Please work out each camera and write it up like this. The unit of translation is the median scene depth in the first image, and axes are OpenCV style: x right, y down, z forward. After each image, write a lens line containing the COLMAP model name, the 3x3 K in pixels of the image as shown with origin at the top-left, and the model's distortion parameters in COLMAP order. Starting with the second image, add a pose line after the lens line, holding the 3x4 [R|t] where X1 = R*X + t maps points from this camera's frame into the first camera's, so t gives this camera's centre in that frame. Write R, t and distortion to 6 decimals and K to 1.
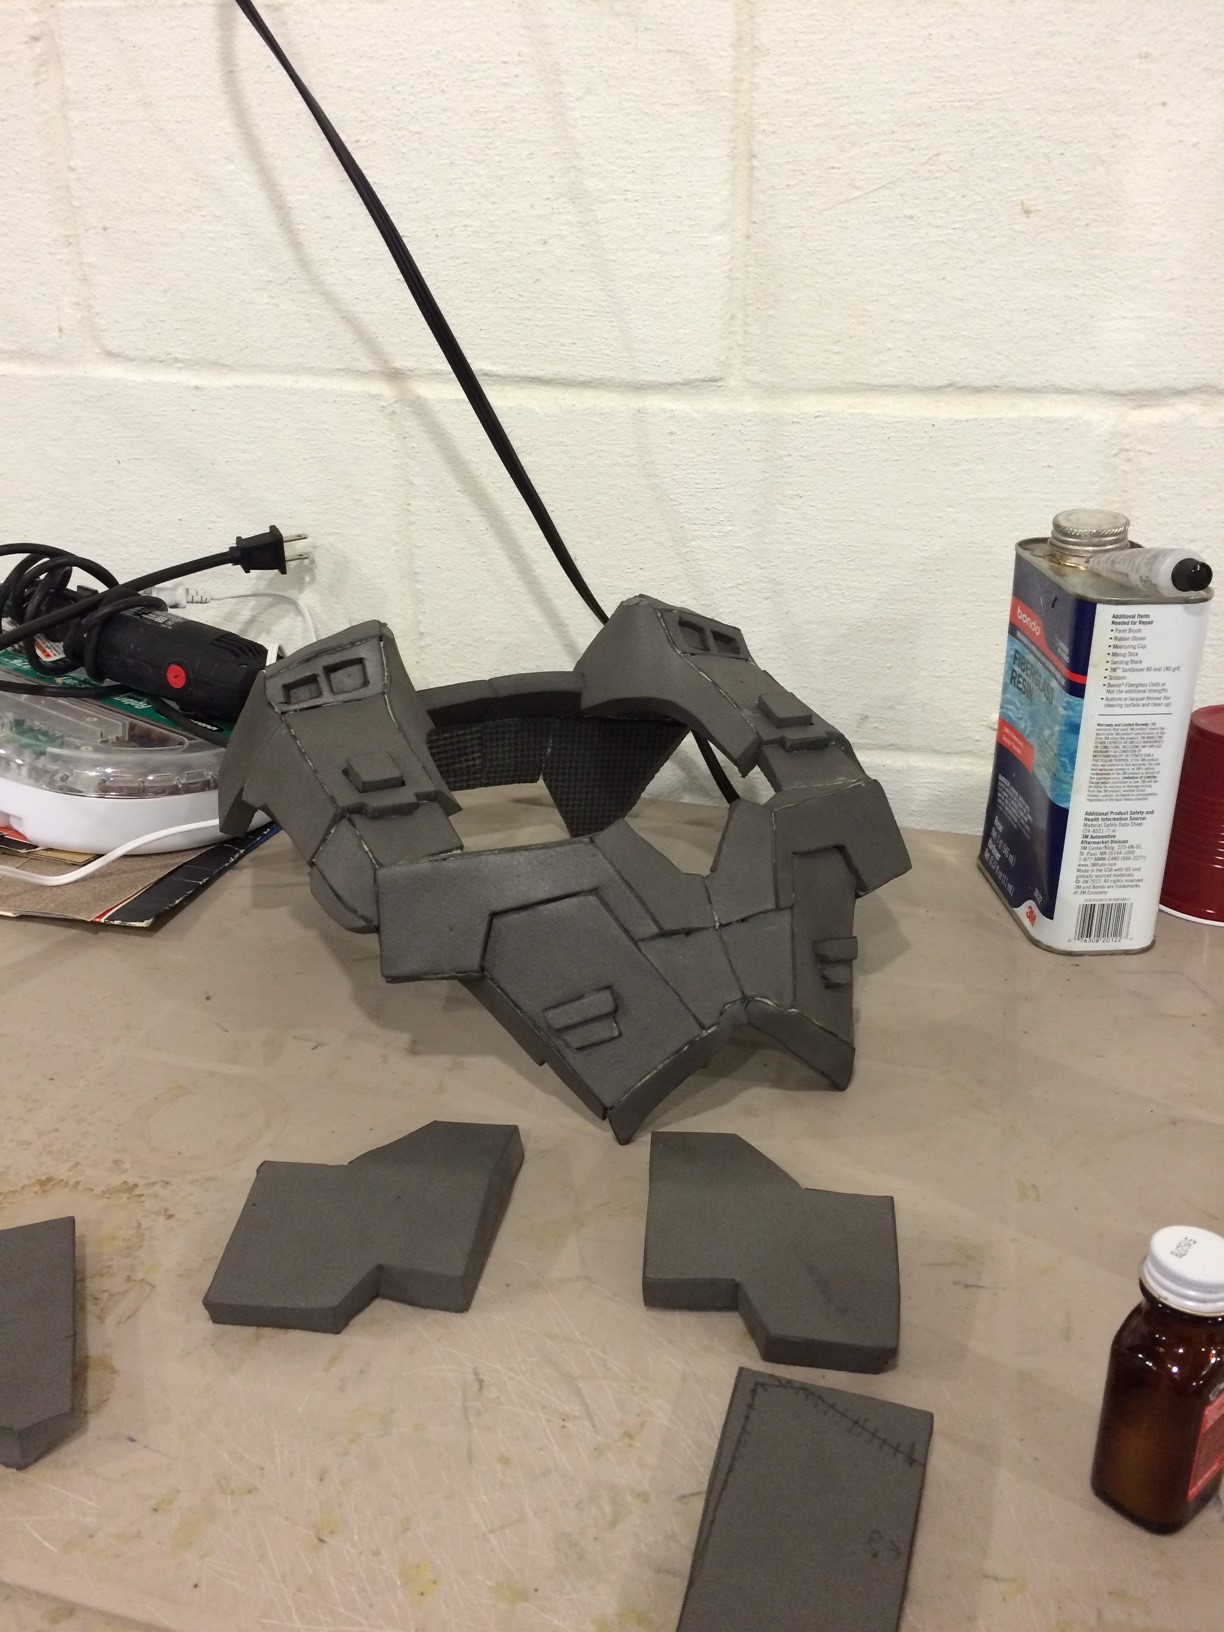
lens RADIAL K [[1392.5, 0, 610.5], [0, 1392.5, 804.5], [0, 0, 1]] dist [0.097463, -0.141637]
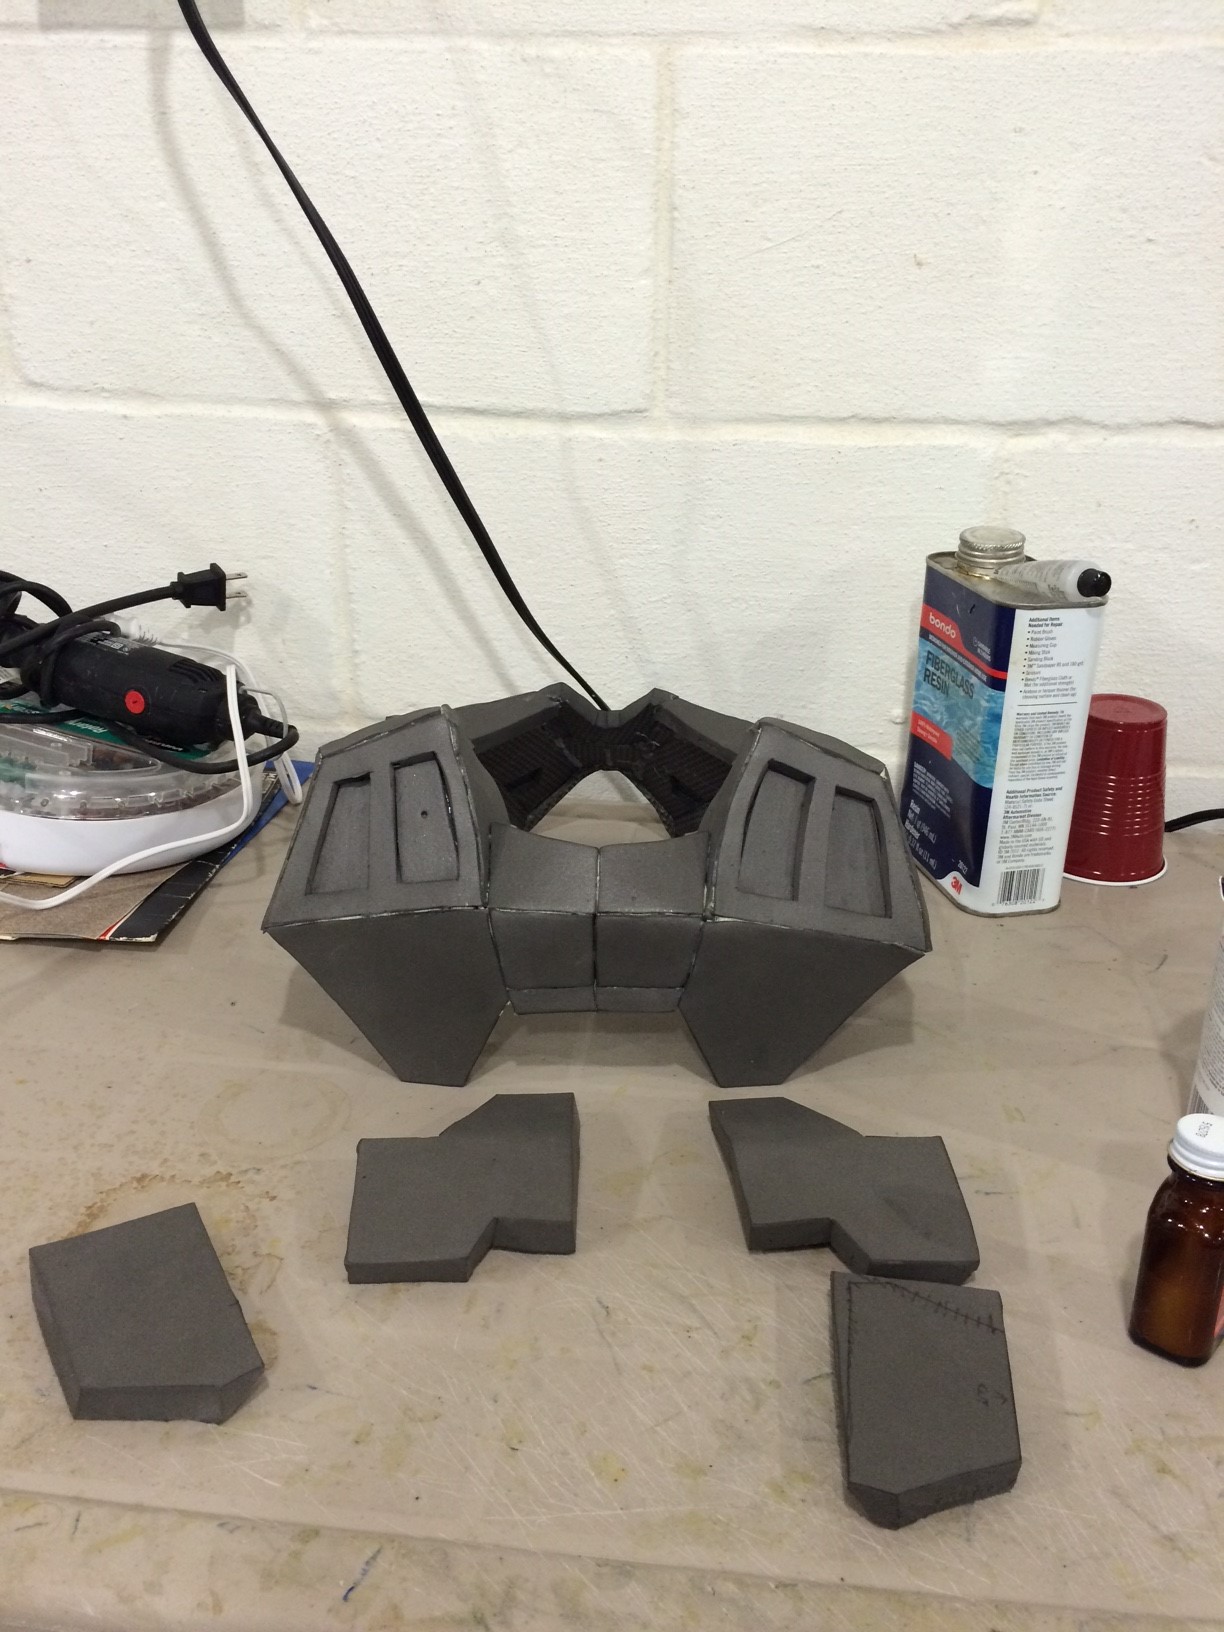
lens RADIAL K [[1392.5, 0, 610.5], [0, 1392.5, 804.5], [0, 0, 1]] dist [0.097463, -0.141637]
pose [[0.986749, -0.045219, 0.155823, -0.141012], [0.046317, 0.998921, -0.003423, 0.004847], [-0.155500, 0.010595, 0.987779, -0.070088]]
